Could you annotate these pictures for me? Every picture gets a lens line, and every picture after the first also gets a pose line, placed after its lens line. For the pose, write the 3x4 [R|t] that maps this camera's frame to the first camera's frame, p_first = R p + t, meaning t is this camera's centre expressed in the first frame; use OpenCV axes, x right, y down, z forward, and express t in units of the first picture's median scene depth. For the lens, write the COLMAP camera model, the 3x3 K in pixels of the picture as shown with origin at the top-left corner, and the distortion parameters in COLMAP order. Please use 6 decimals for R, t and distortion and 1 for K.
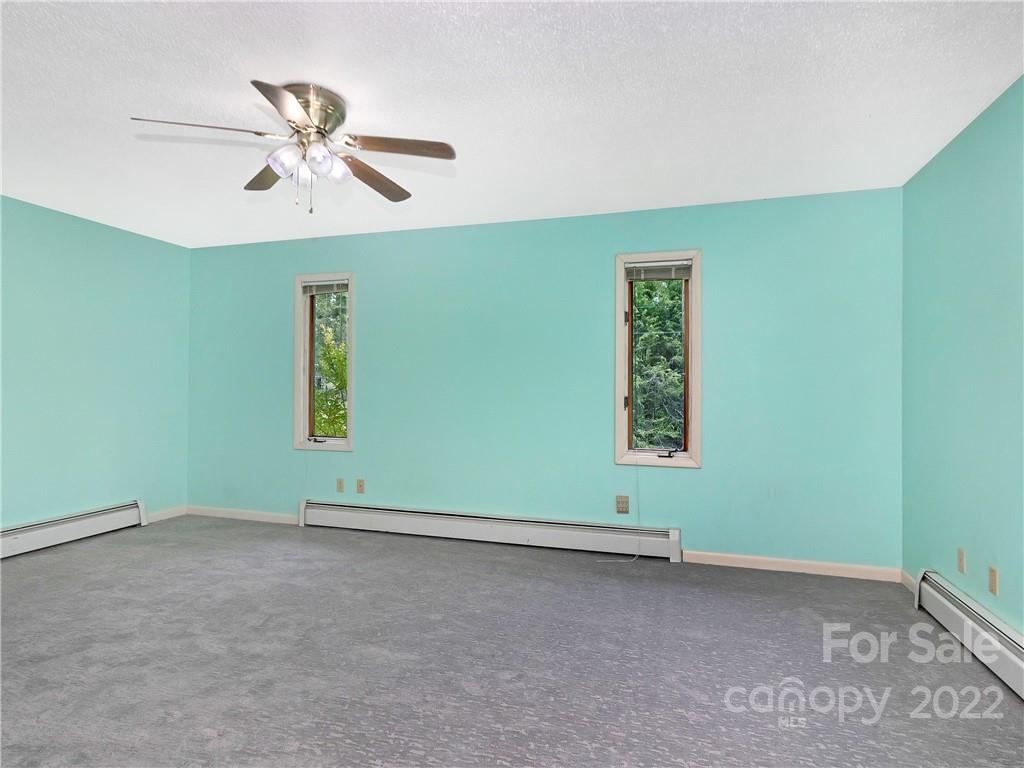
lens RADIAL K [[562.2, 0, 512.0], [0, 562.2, 384.0], [0, 0, 1]] dist [-0.000656, -0.000177]
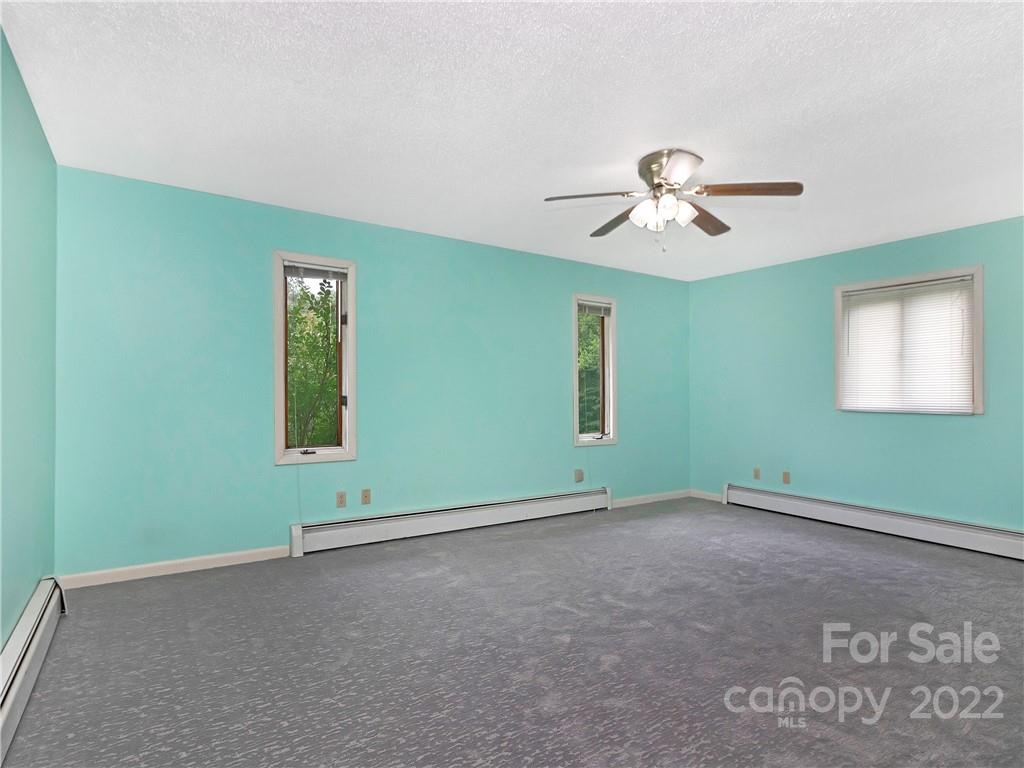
lens RADIAL K [[562.2, 0, 512.0], [0, 562.2, 384.0], [0, 0, 1]] dist [-0.000656, -0.000177]
pose [[0.640801, 0.002782, 0.767702, -0.821695], [-0.000338, 0.999994, -0.003341, 0.001290], [-0.767707, 0.001881, 0.640798, 0.229309]]
